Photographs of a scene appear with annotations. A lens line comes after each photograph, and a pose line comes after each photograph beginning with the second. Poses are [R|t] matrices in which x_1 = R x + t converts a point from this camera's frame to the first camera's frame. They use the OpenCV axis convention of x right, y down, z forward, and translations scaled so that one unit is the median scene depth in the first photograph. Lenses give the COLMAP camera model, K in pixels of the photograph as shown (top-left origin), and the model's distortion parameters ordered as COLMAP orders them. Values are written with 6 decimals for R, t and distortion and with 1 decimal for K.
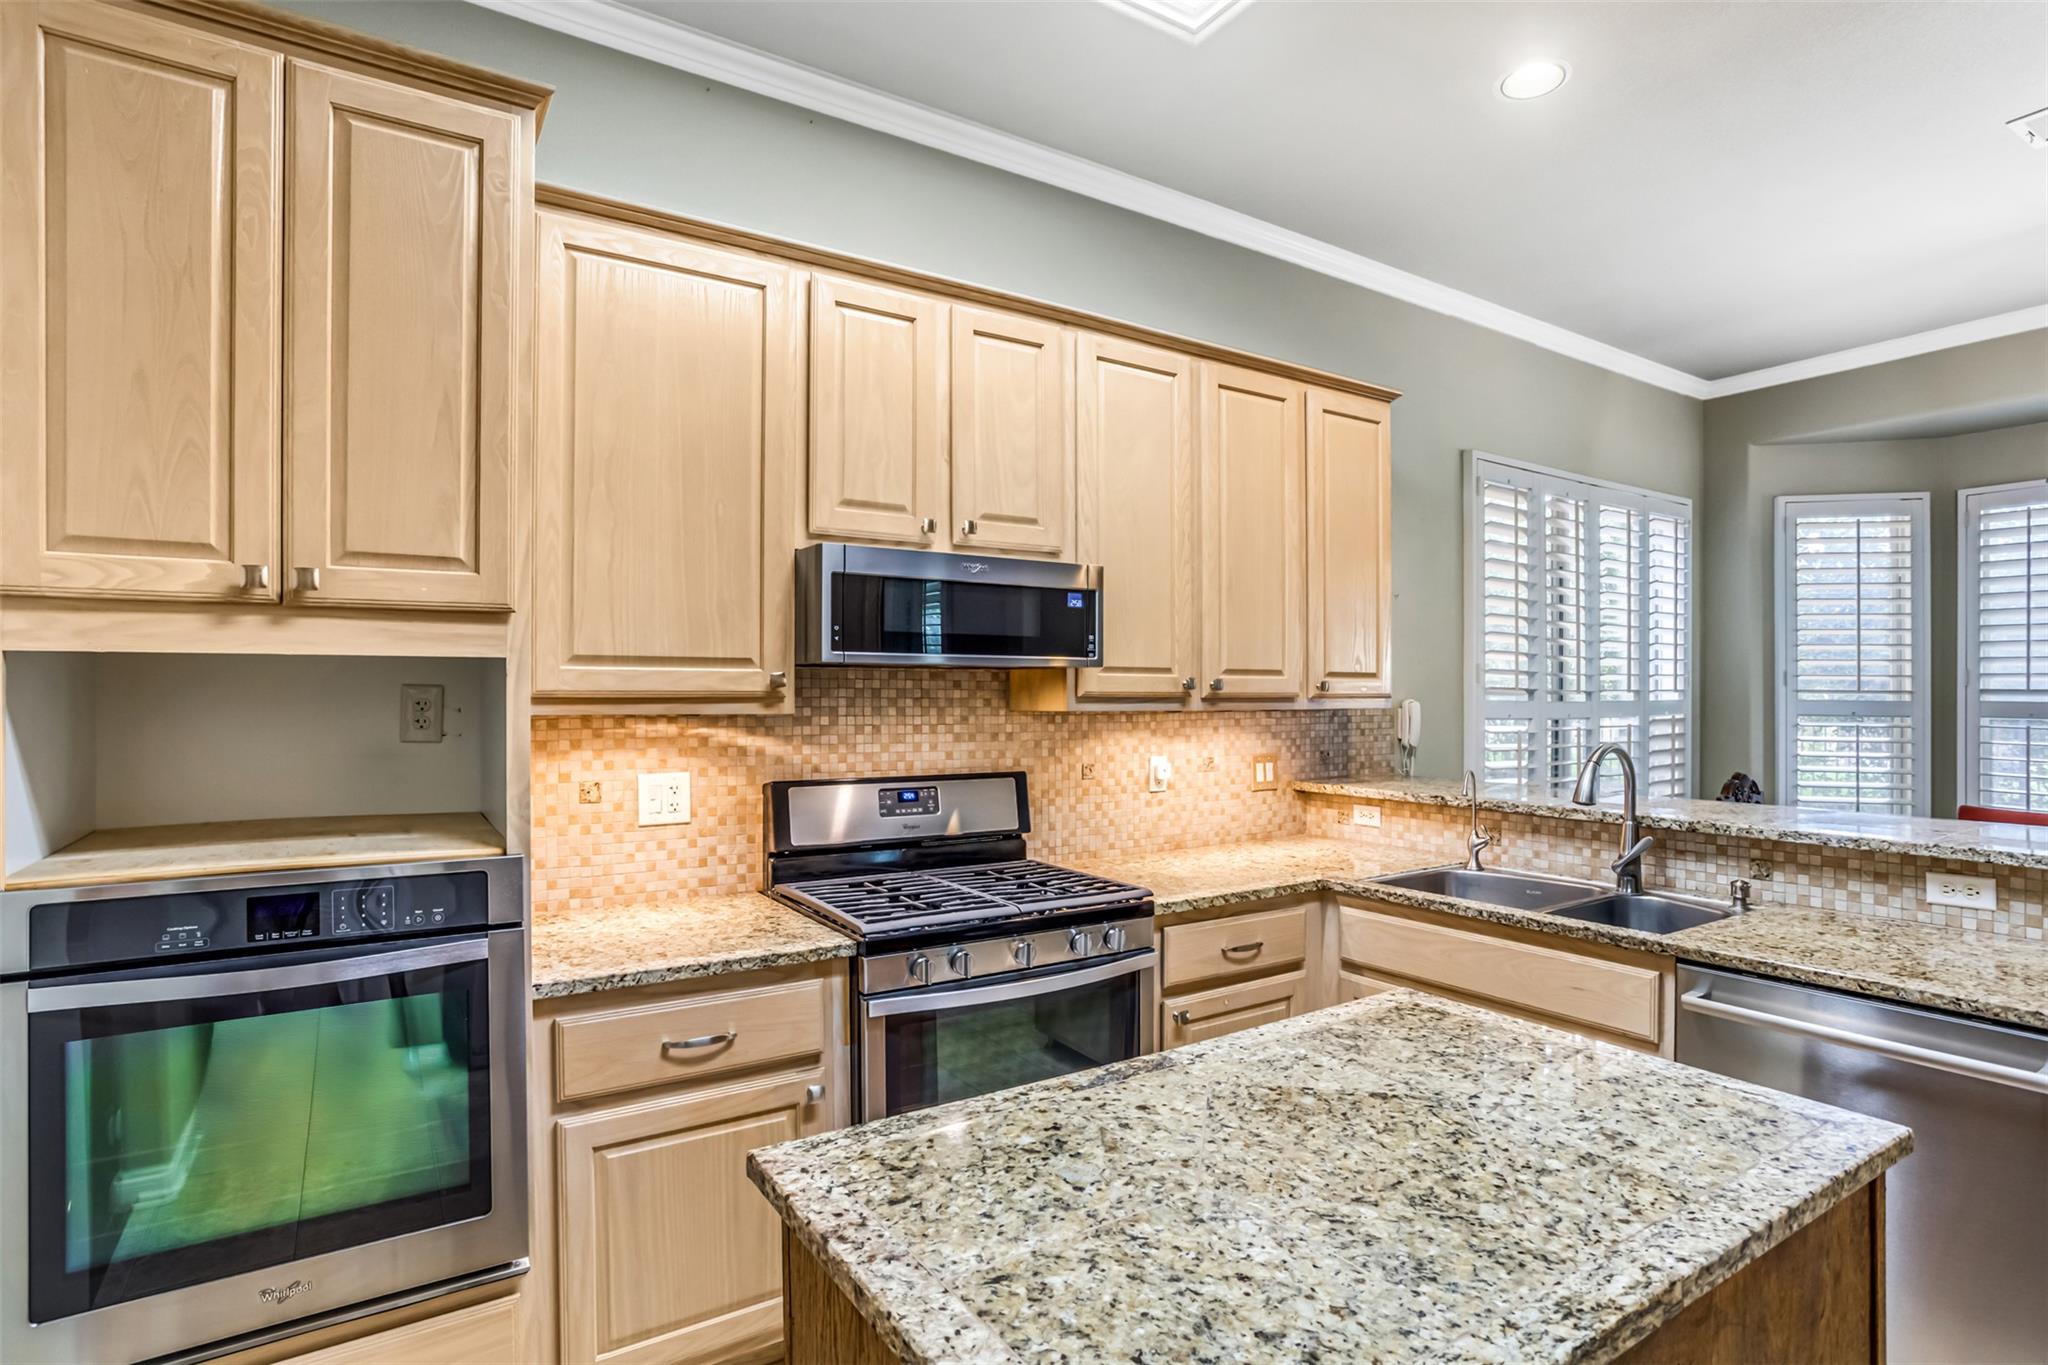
lens RADIAL K [[1041.4, 0, 1013.3], [0, 1041.4, 695.4], [0, 0, 1]] dist [-0.064865, 0.035786]
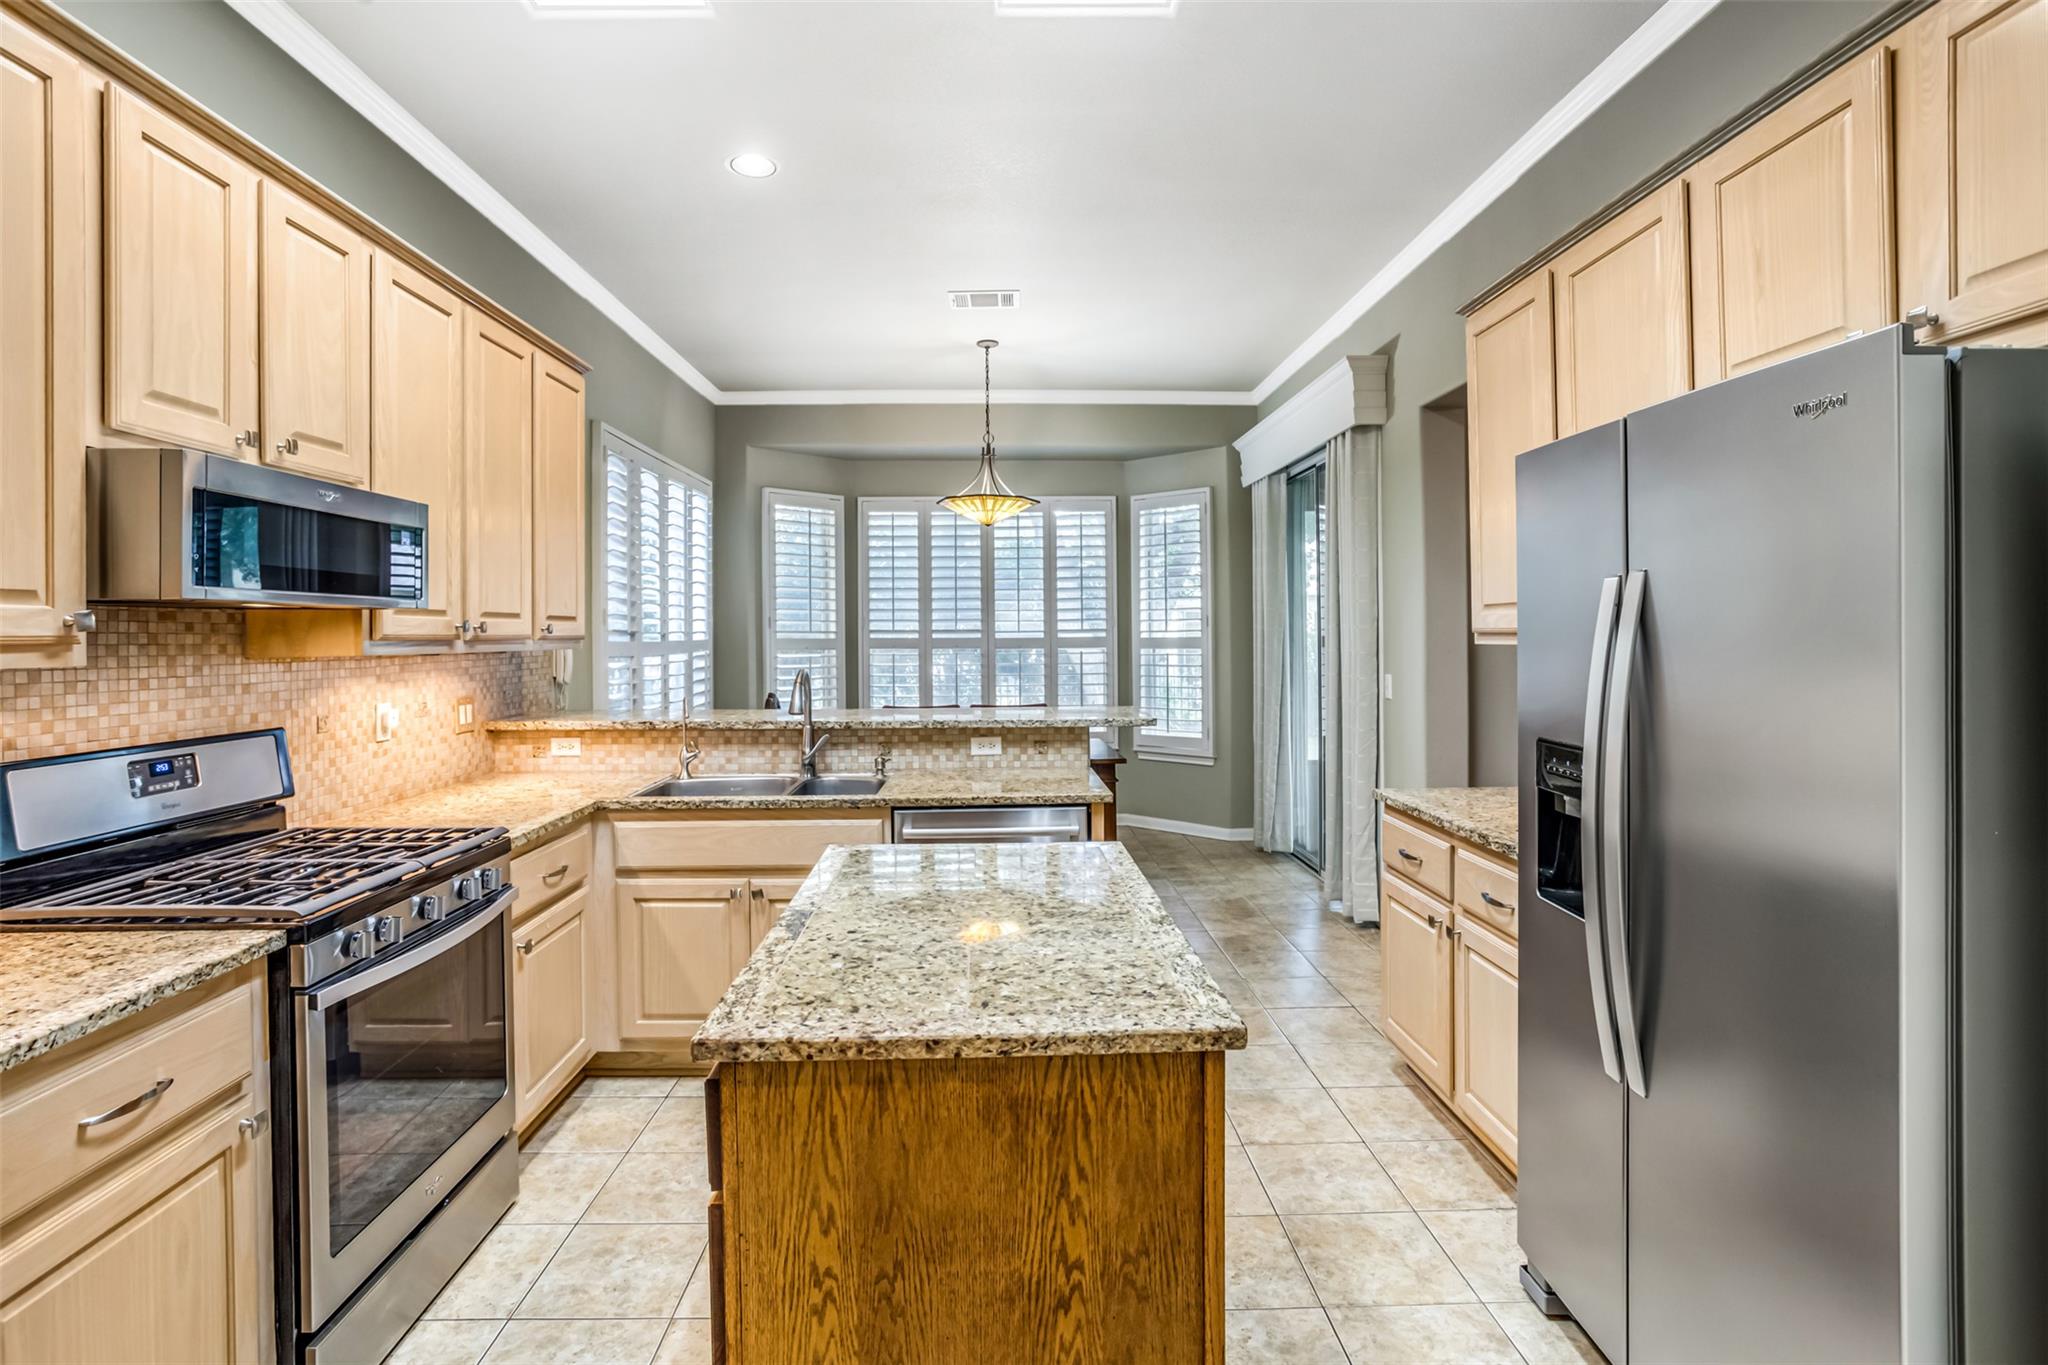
lens RADIAL K [[1017.3, 0, 1022.7], [0, 1017.3, 626.5], [0, 0, 1]] dist [-0.058751, 0.030181]
pose [[0.507984, -0.000157, 0.861366, -0.392659], [0.010778, 0.999923, -0.006174, 0.000657], [-0.861299, 0.012420, 0.507947, 0.047077]]
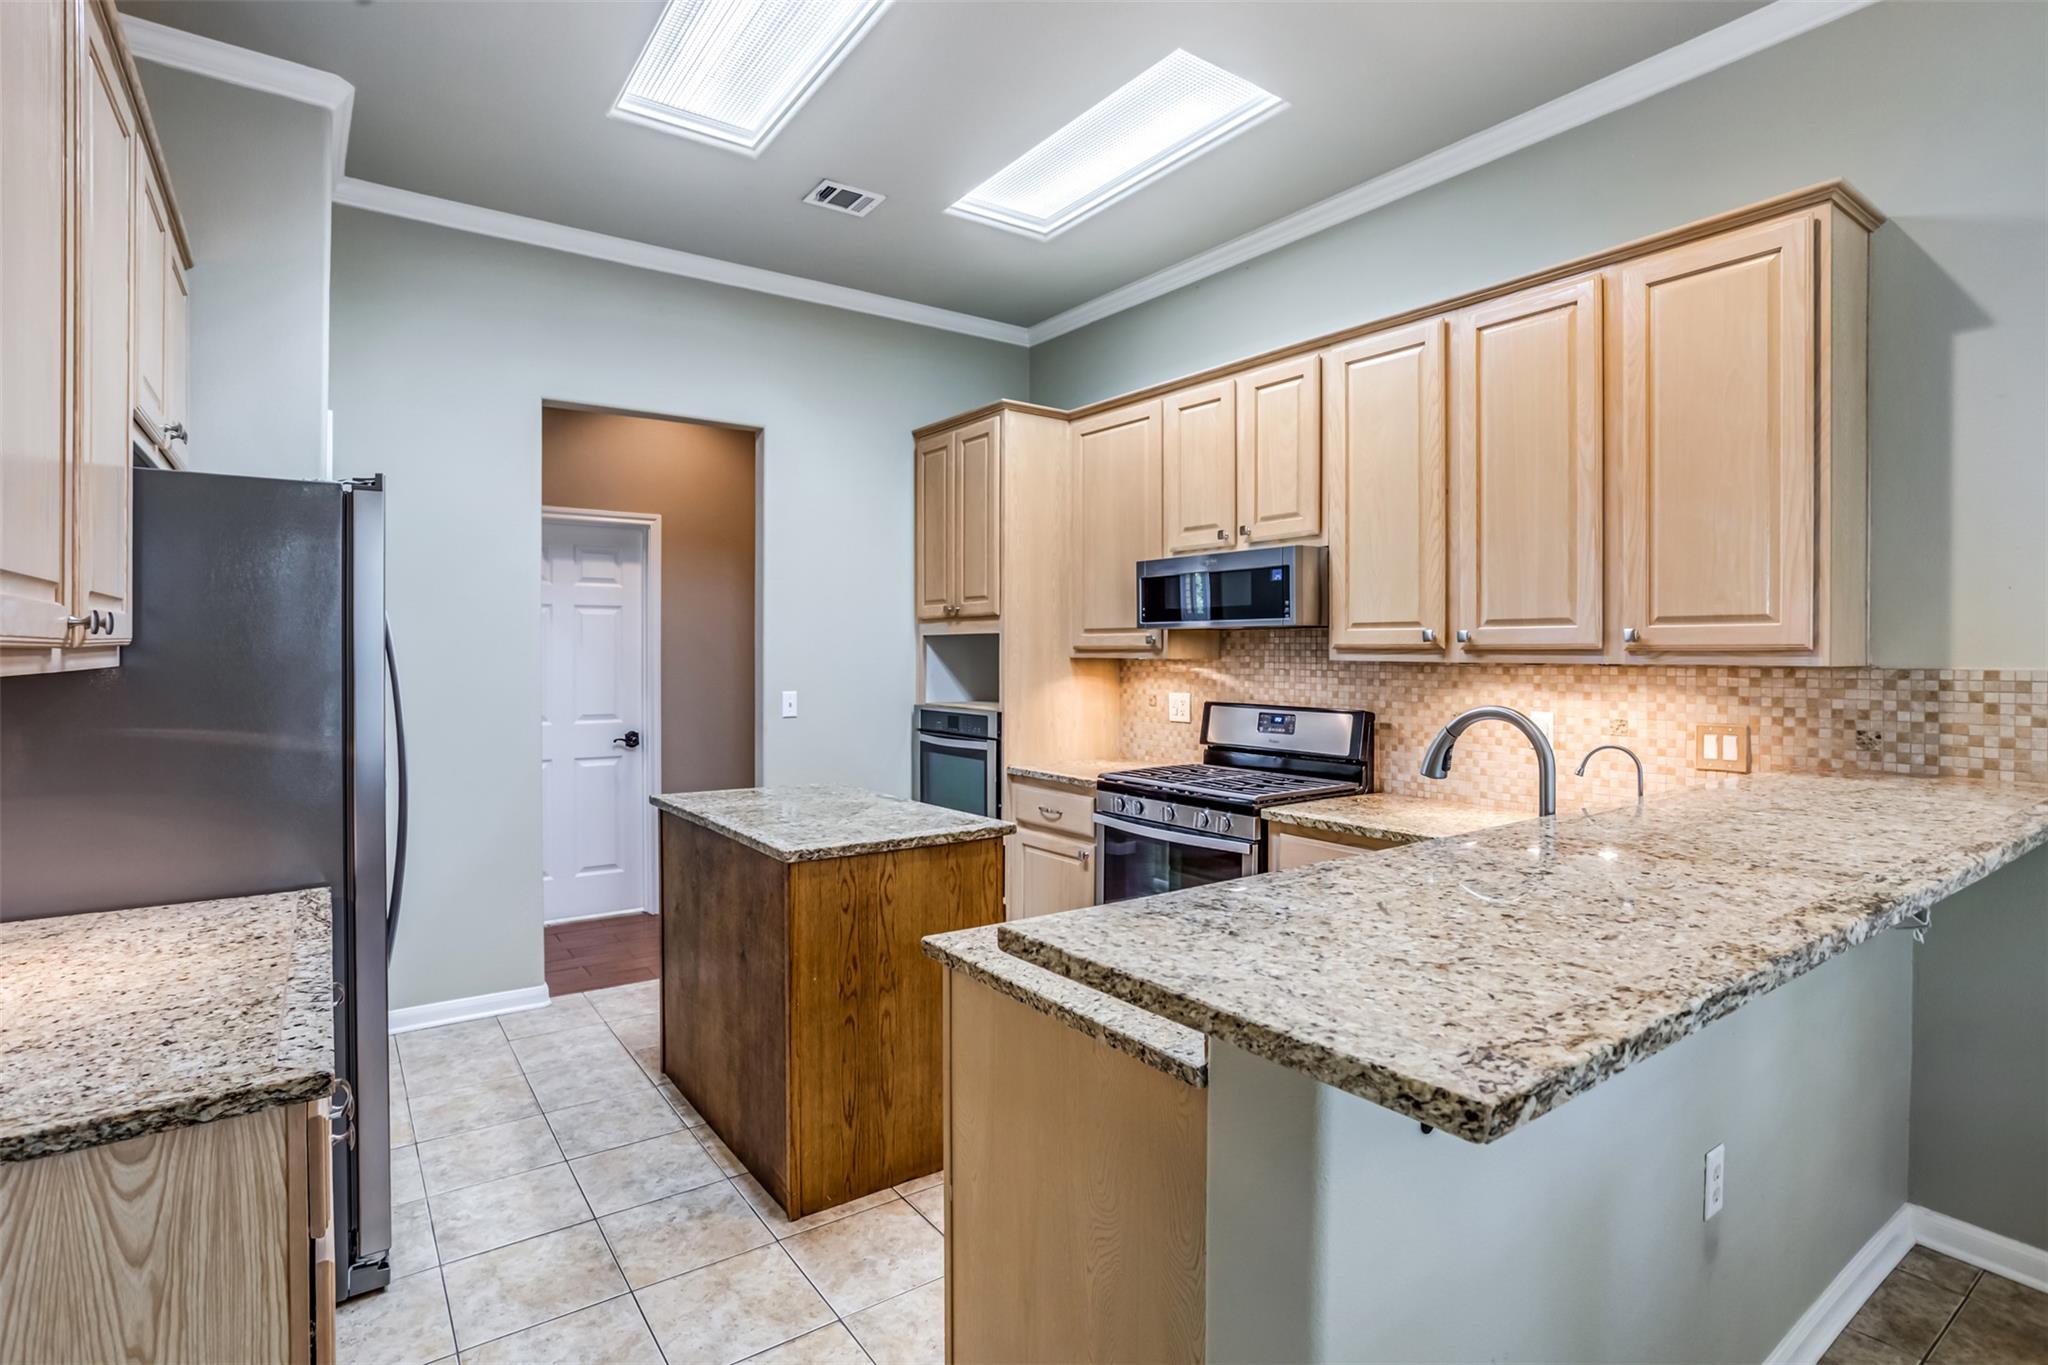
lens RADIAL K [[998.2, 0, 997.7], [0, 998.2, 668.1], [0, 0, 1]] dist [-0.036872, 0.000072]
pose [[0.039511, 0.015893, -0.999093, 1.157438], [-0.002061, 0.999873, 0.015824, 0.006116], [0.999217, 0.001434, 0.039539, 0.534211]]
